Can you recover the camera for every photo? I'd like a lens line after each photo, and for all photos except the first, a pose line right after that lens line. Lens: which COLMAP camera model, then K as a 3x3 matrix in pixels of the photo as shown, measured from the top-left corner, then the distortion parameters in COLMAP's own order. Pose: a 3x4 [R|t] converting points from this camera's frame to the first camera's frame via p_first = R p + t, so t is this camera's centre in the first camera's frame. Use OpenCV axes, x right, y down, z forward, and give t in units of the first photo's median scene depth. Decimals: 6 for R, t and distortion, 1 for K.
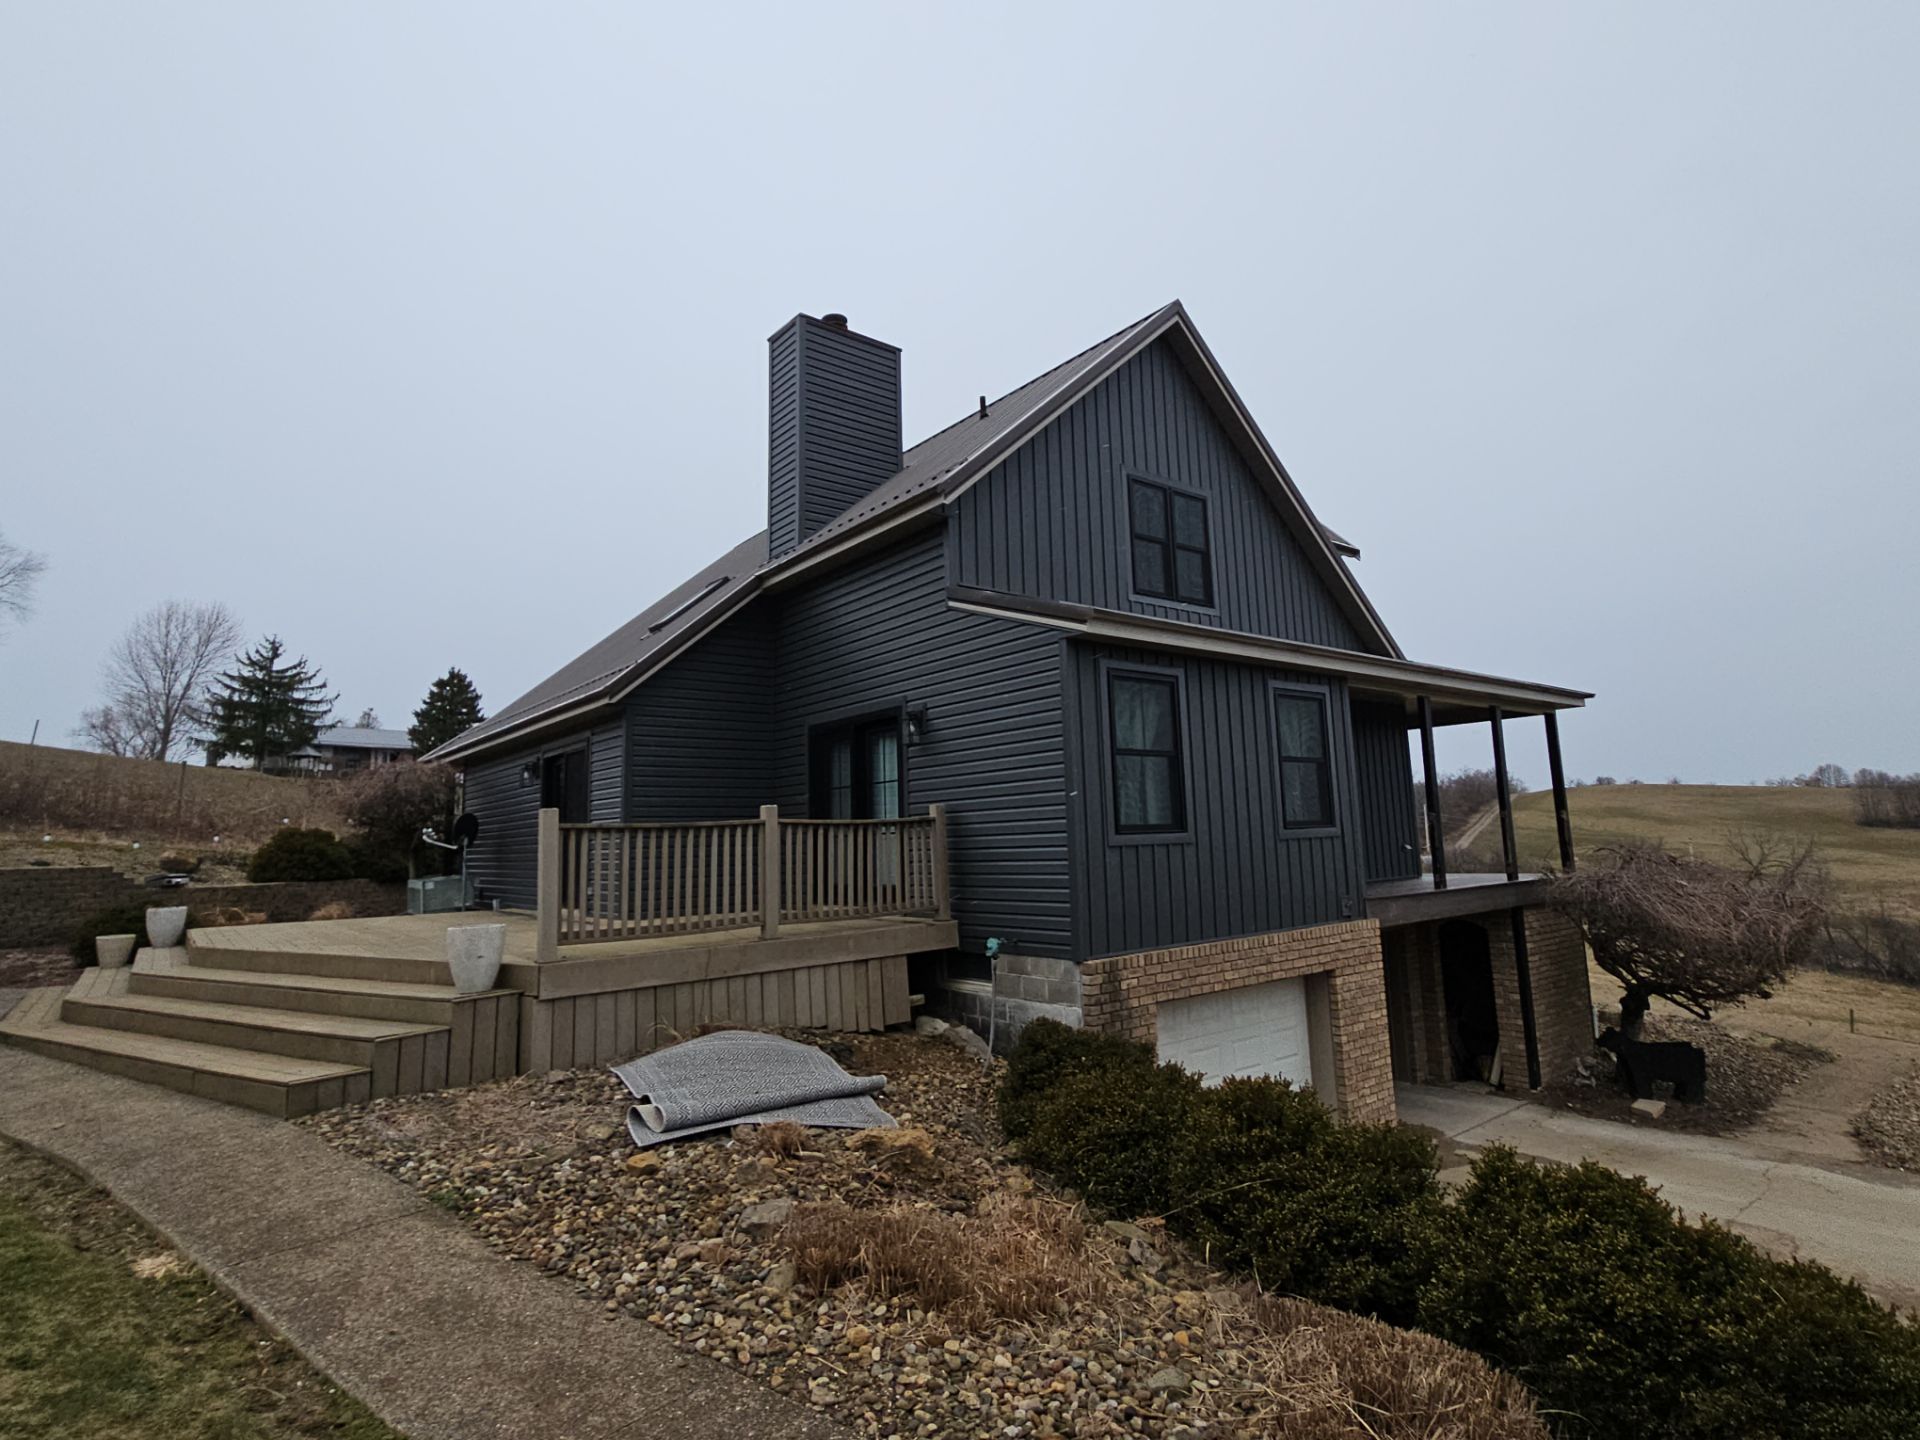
lens RADIAL K [[1004.9, 0, 983.1], [0, 1004.9, 707.7], [0, 0, 1]] dist [-0.000178, 0.000324]
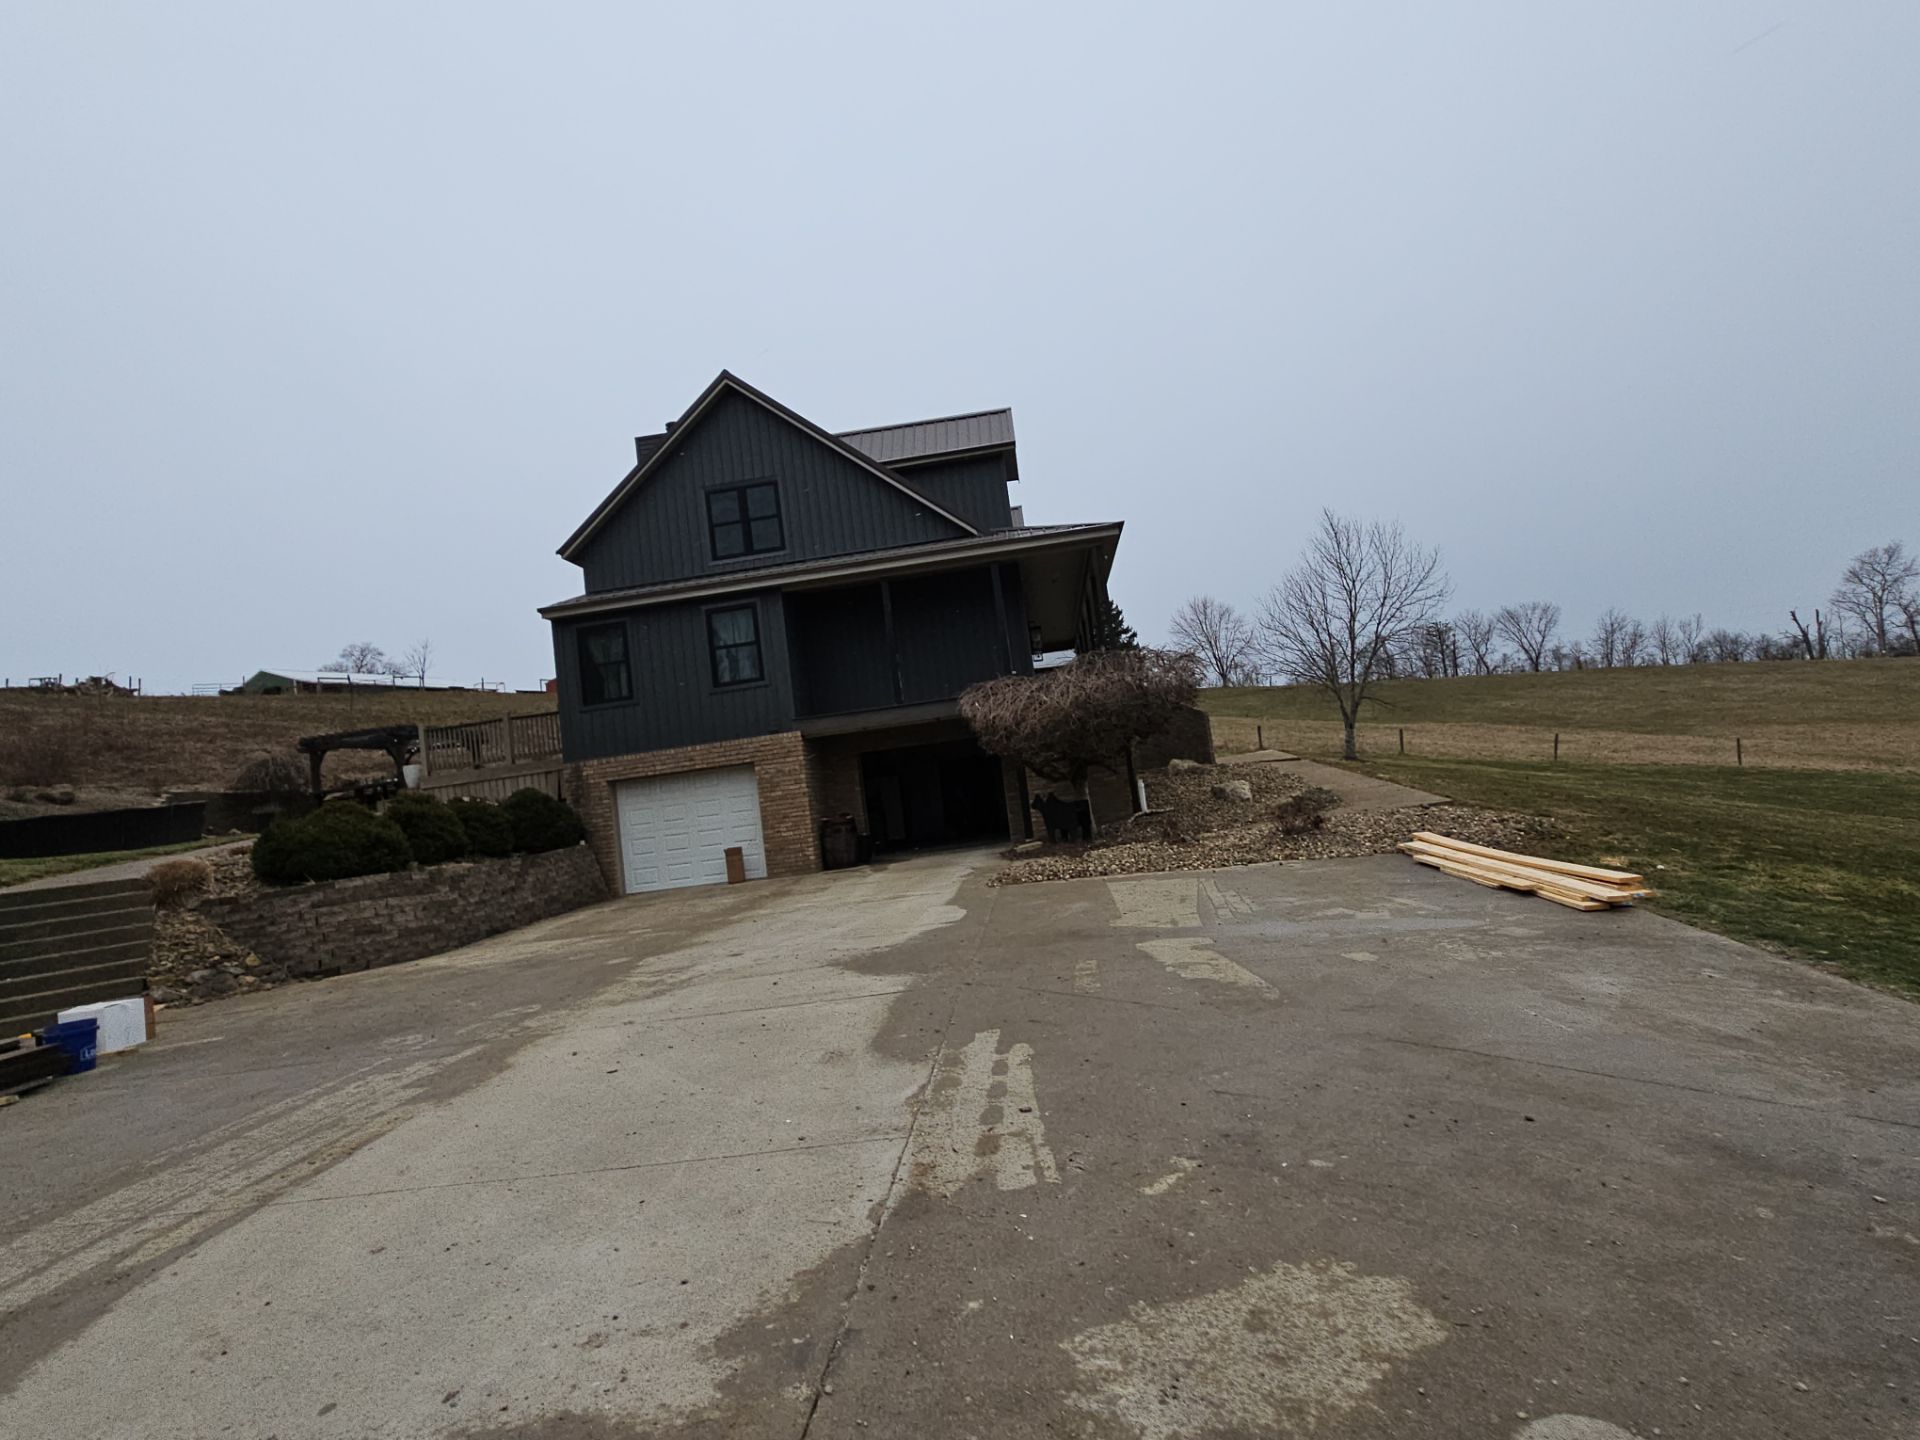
lens RADIAL K [[1004.9, 0, 983.1], [0, 1004.9, 707.7], [0, 0, 1]] dist [-0.000178, 0.000324]
pose [[0.737866, -0.112244, -0.665548, 1.751746], [0.193242, 0.979928, 0.048975, 0.151885], [0.646692, -0.164748, 0.744746, -0.035186]]
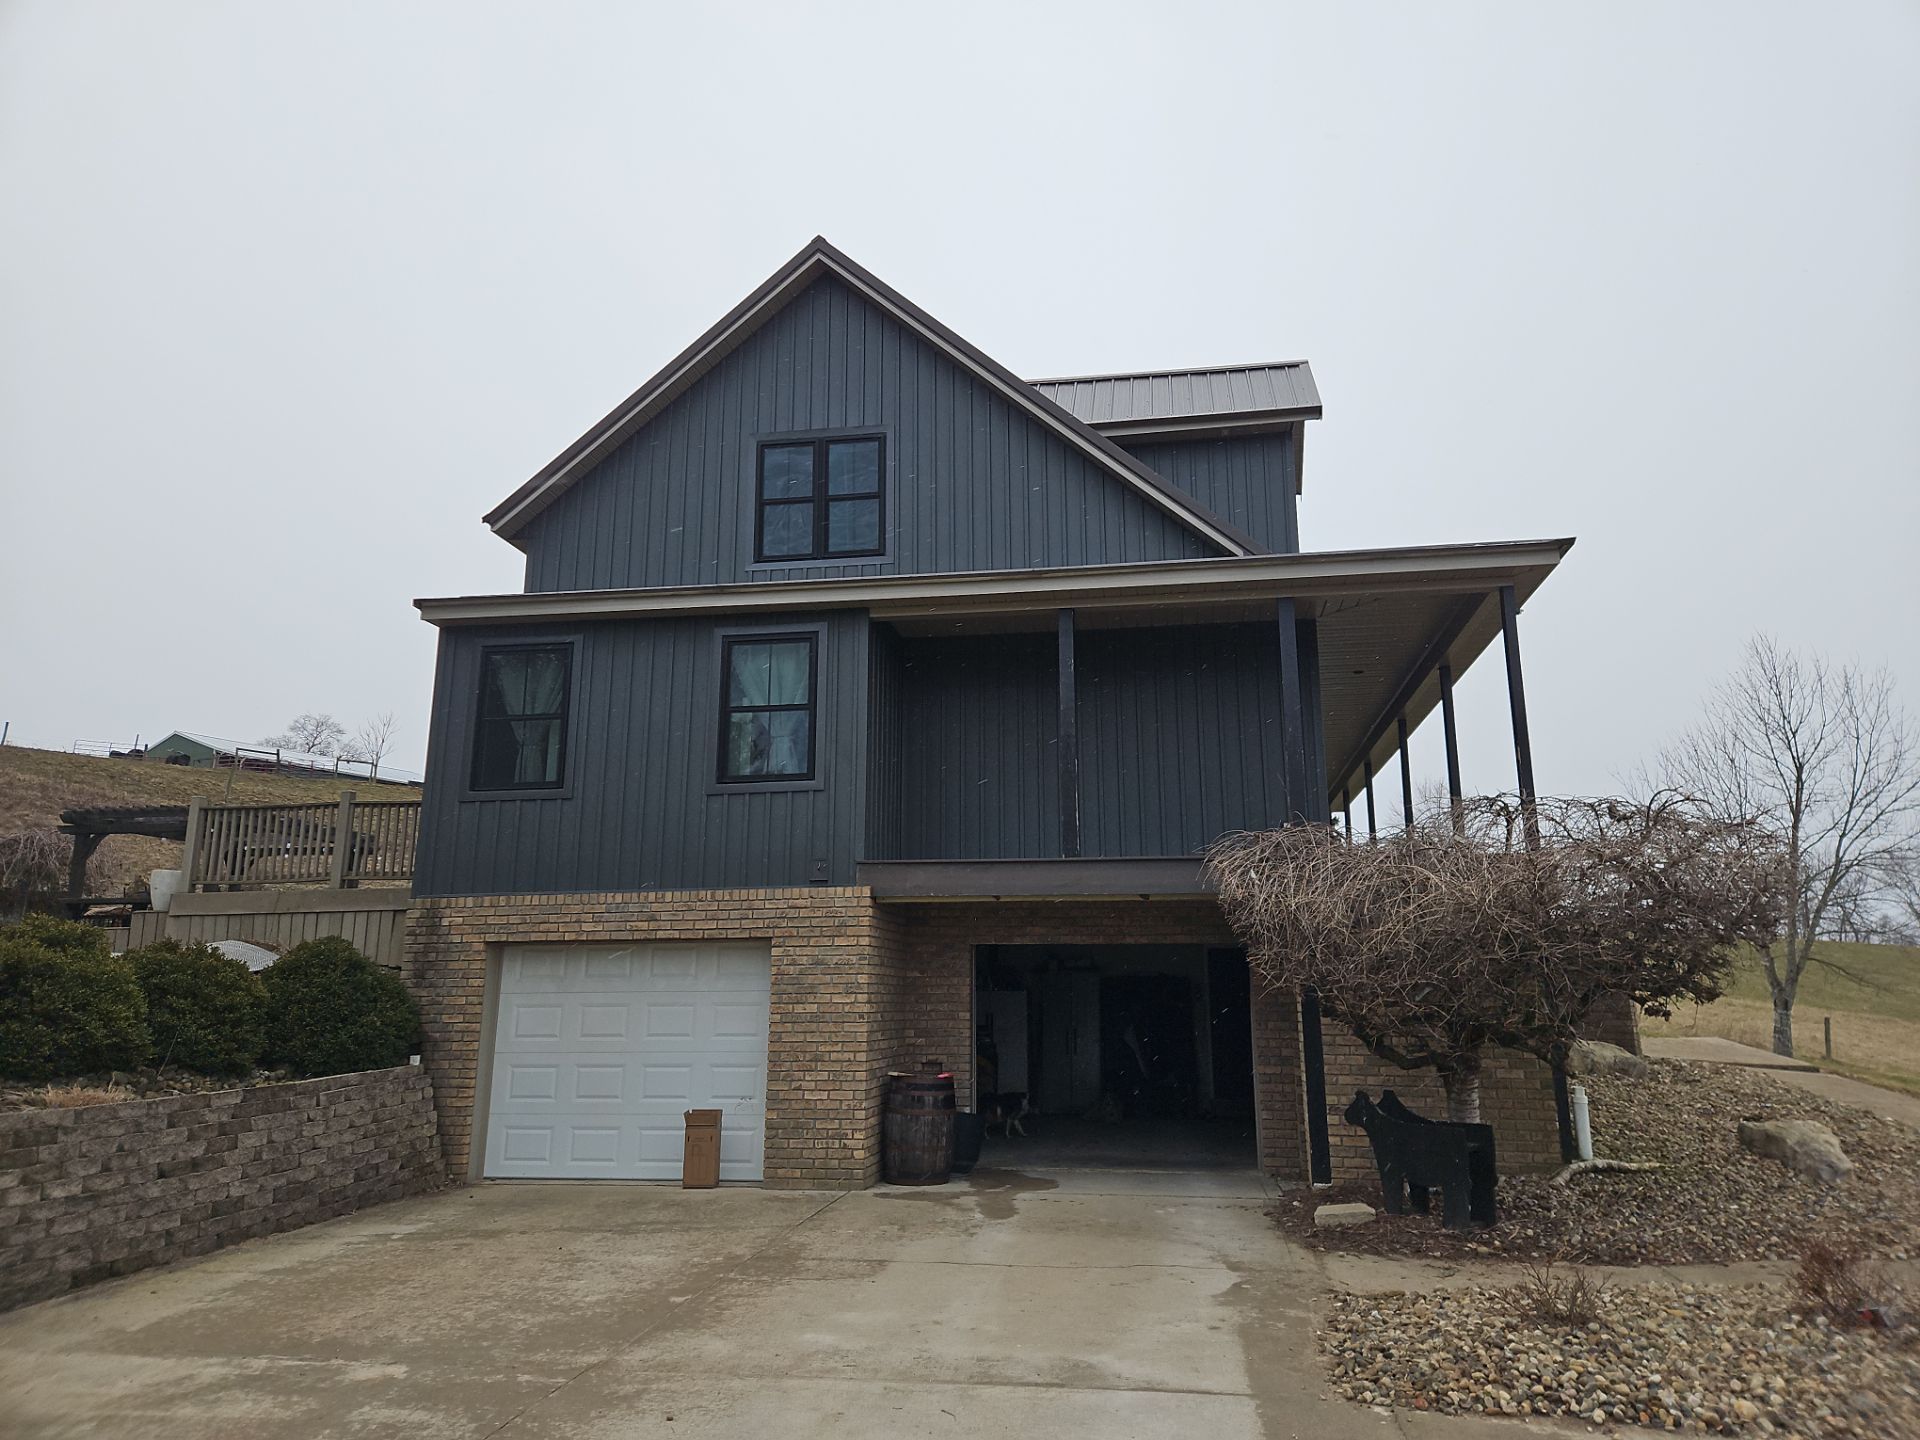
lens RADIAL K [[1250.1, 0, 960.0], [0, 1250.1, 720.0], [0, 0, 1]] dist [0.104530, -0.093447]
pose [[0.671216, -0.125776, -0.730513, 1.237158], [0.078497, 0.992019, -0.098676, 0.184389], [0.737093, 0.008889, 0.675732, 0.358460]]
